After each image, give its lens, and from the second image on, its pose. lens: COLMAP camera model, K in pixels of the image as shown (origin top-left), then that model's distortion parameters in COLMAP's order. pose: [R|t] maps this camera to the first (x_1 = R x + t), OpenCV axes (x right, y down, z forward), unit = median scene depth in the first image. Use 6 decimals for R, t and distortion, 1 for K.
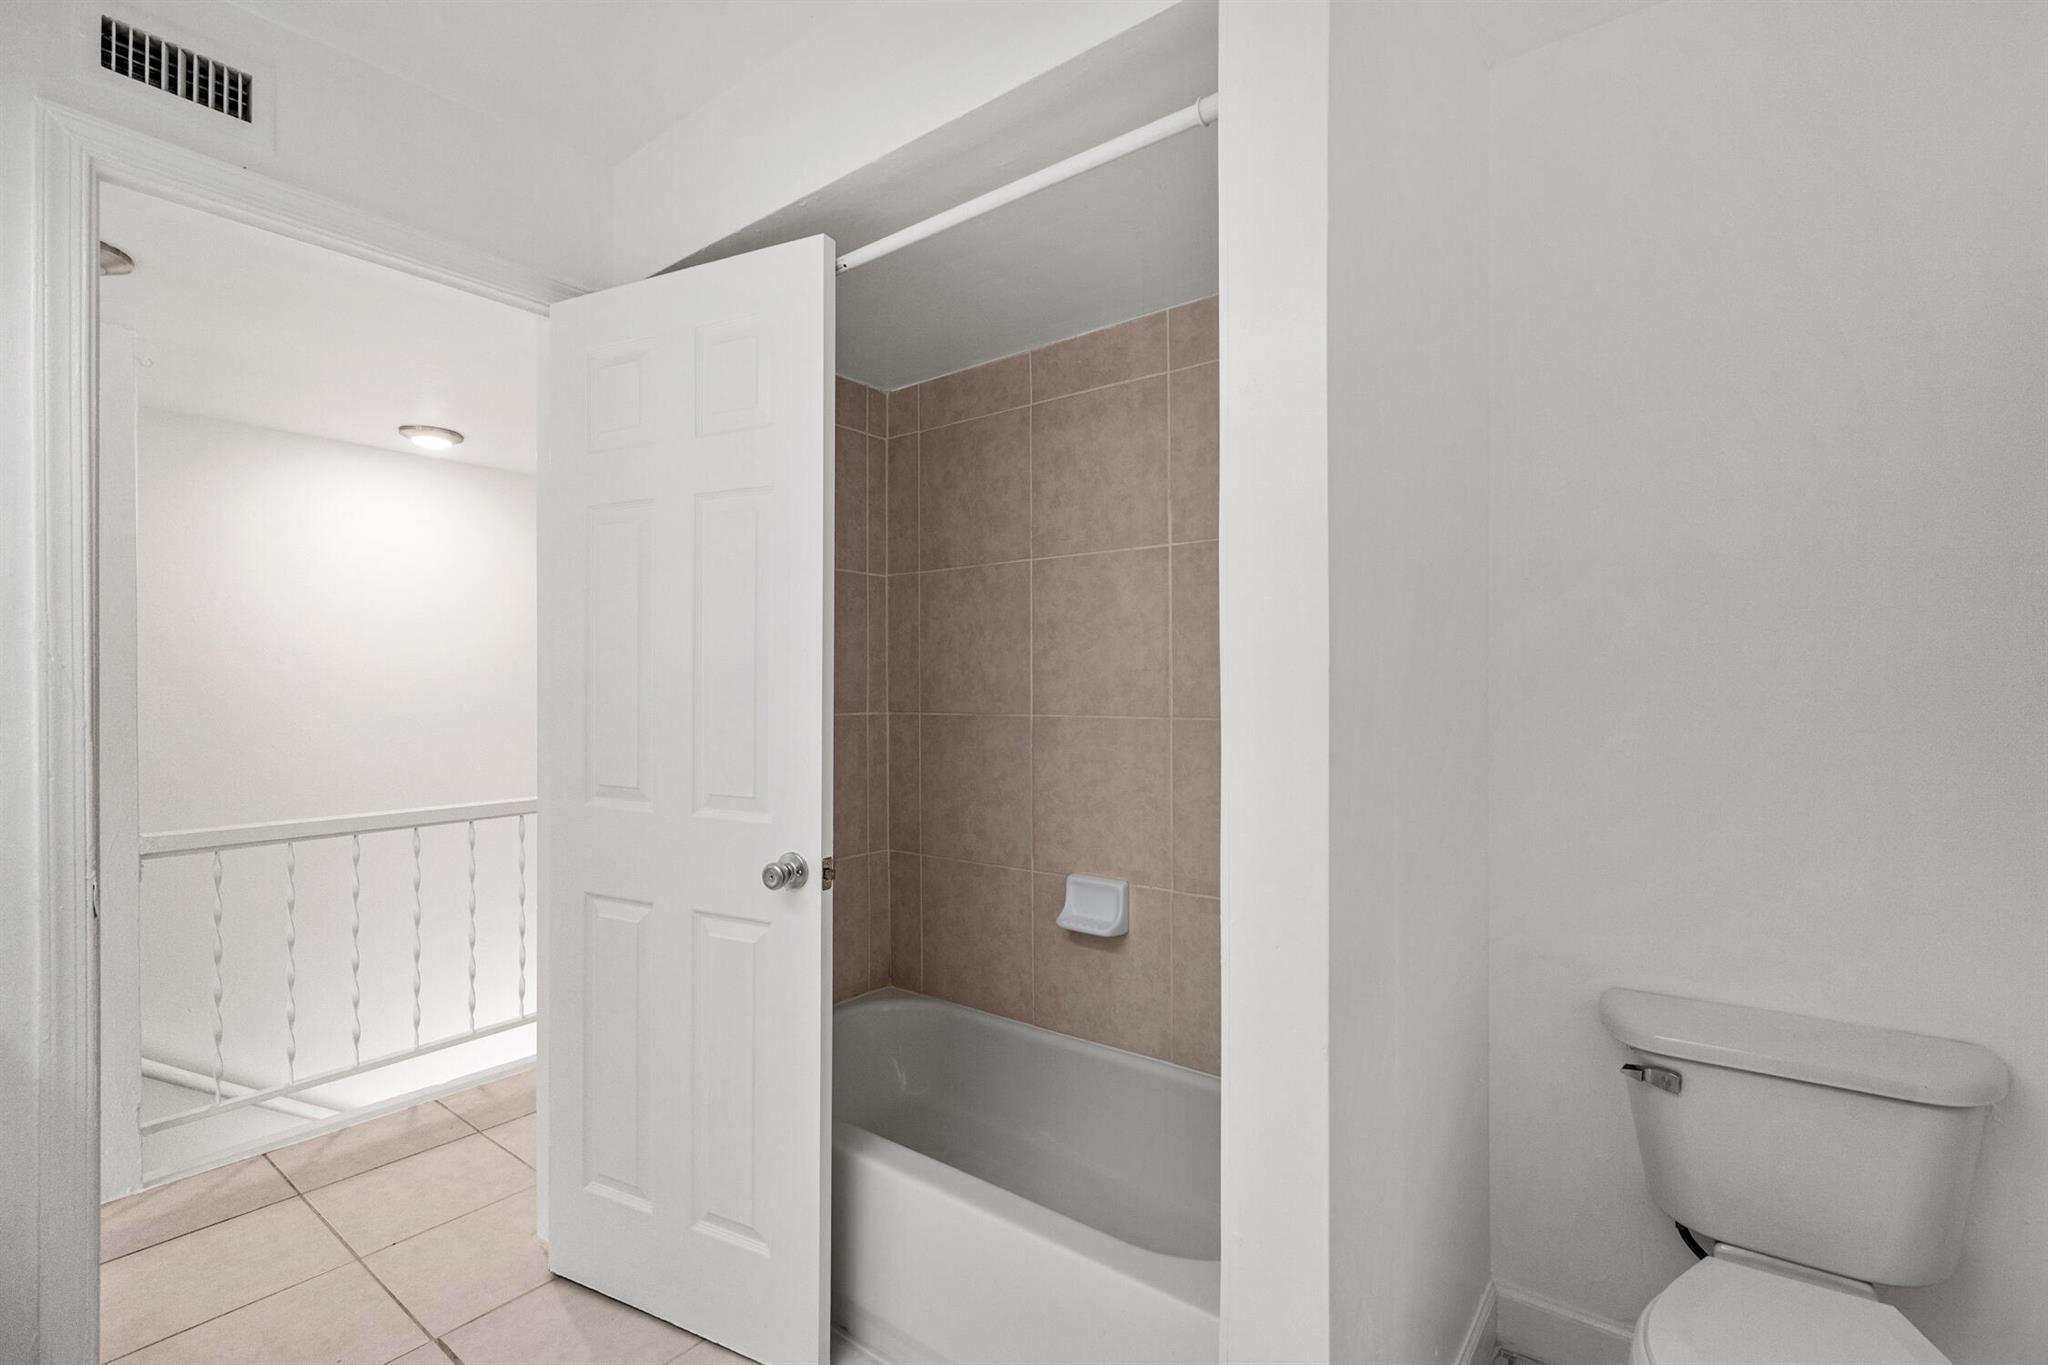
lens RADIAL K [[930.5, 0, 1022.6], [0, 930.5, 675.3], [0, 0, 1]] dist [-0.002862, -0.000011]
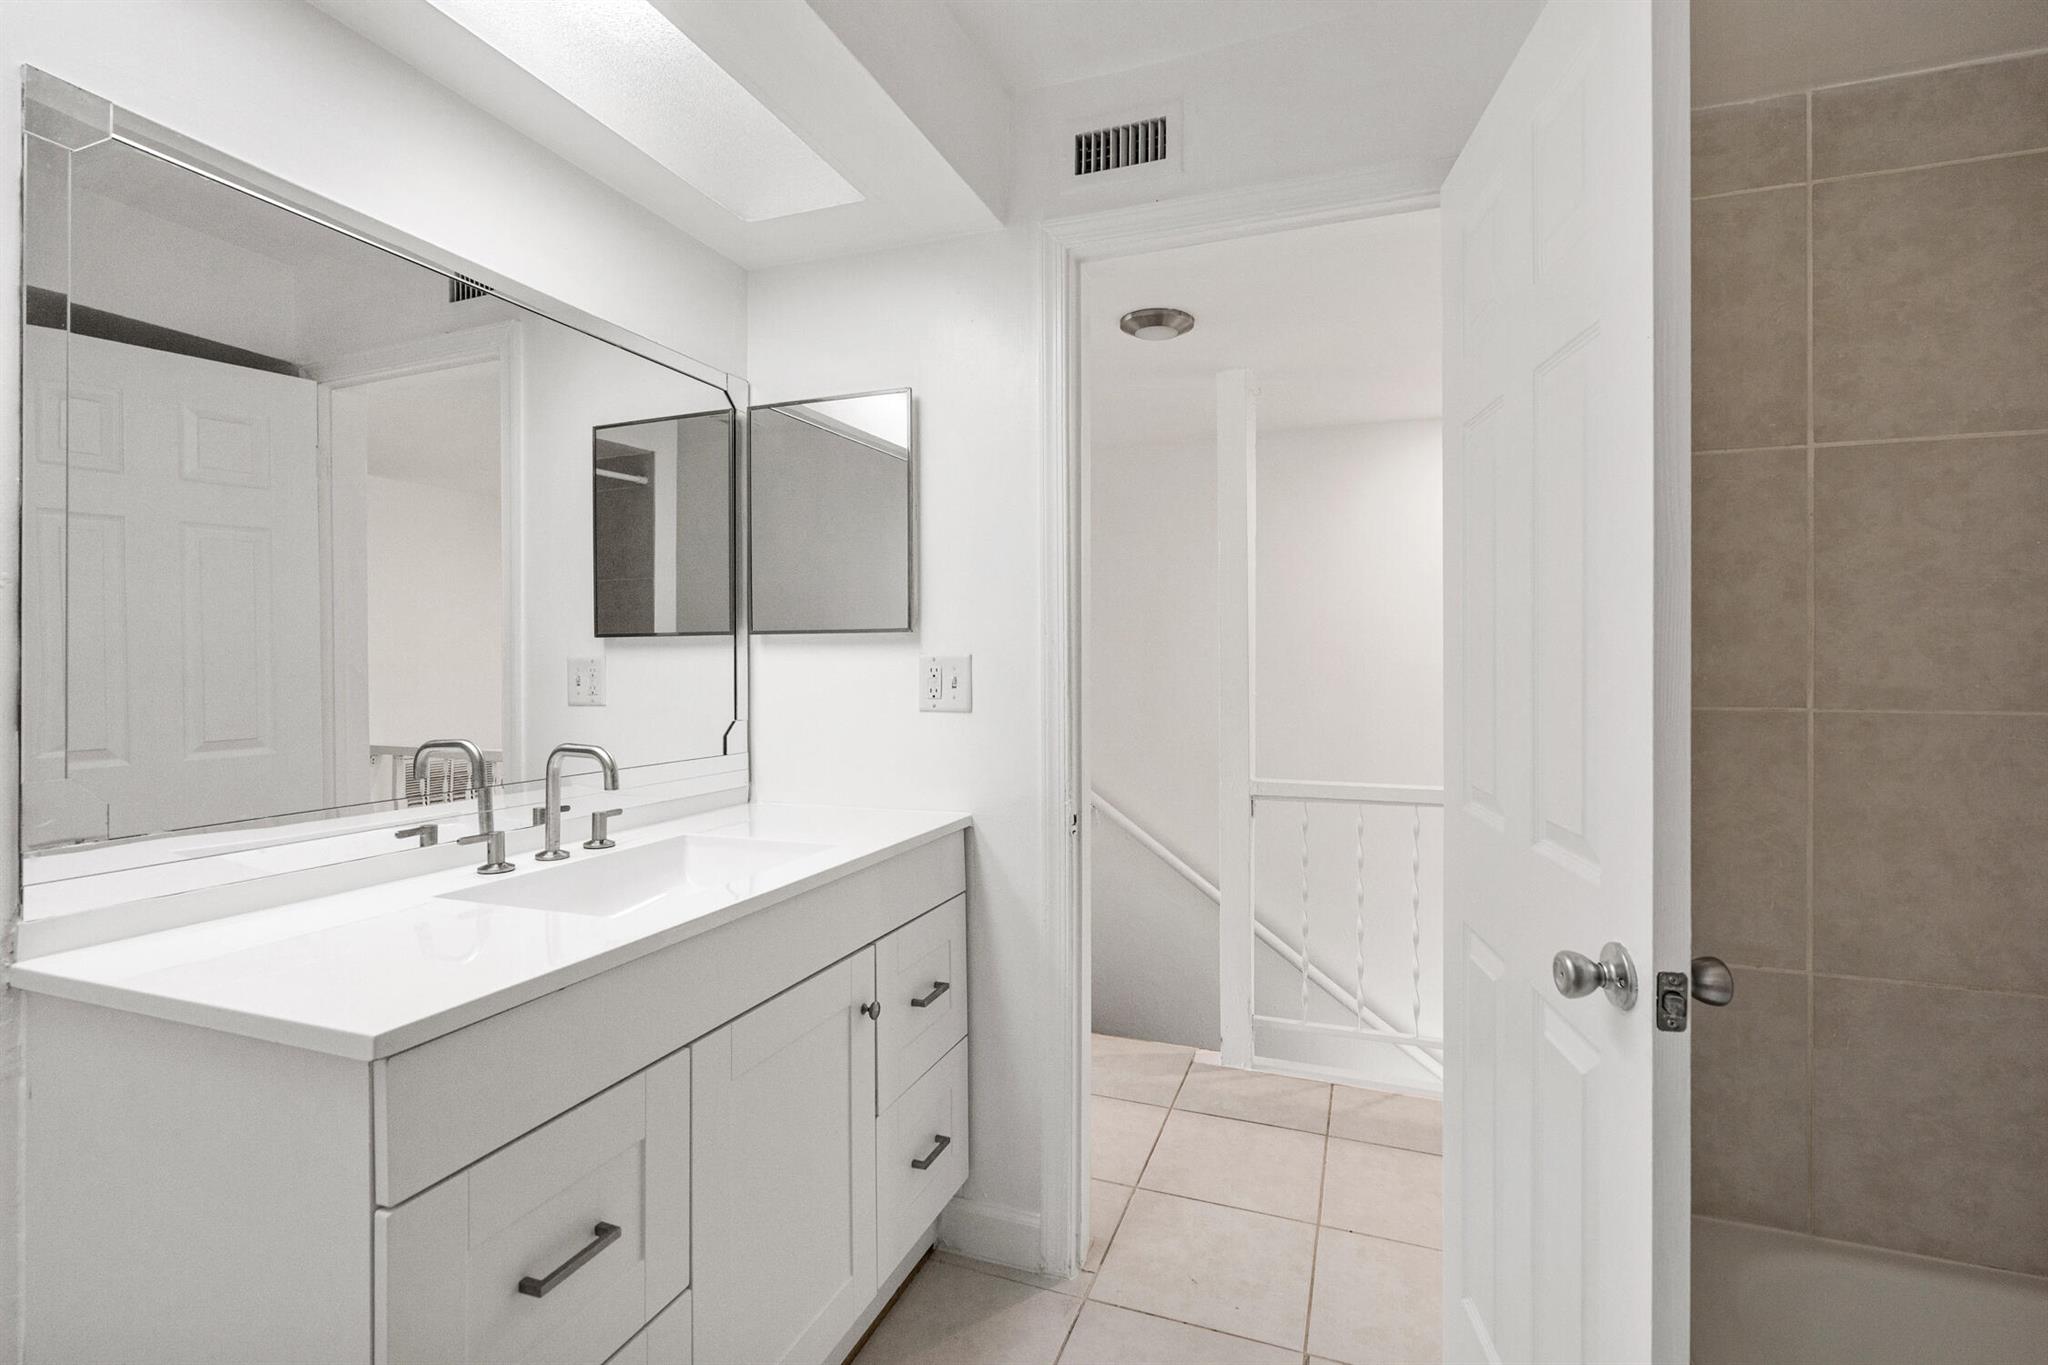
lens RADIAL K [[930.5, 0, 1022.6], [0, 930.5, 675.3], [0, 0, 1]] dist [-0.002862, -0.000011]
pose [[0.278198, 0.009579, -0.960476, 0.153293], [0.010663, 0.999858, 0.013061, 0.010931], [0.960465, -0.013875, 0.278056, 0.378051]]
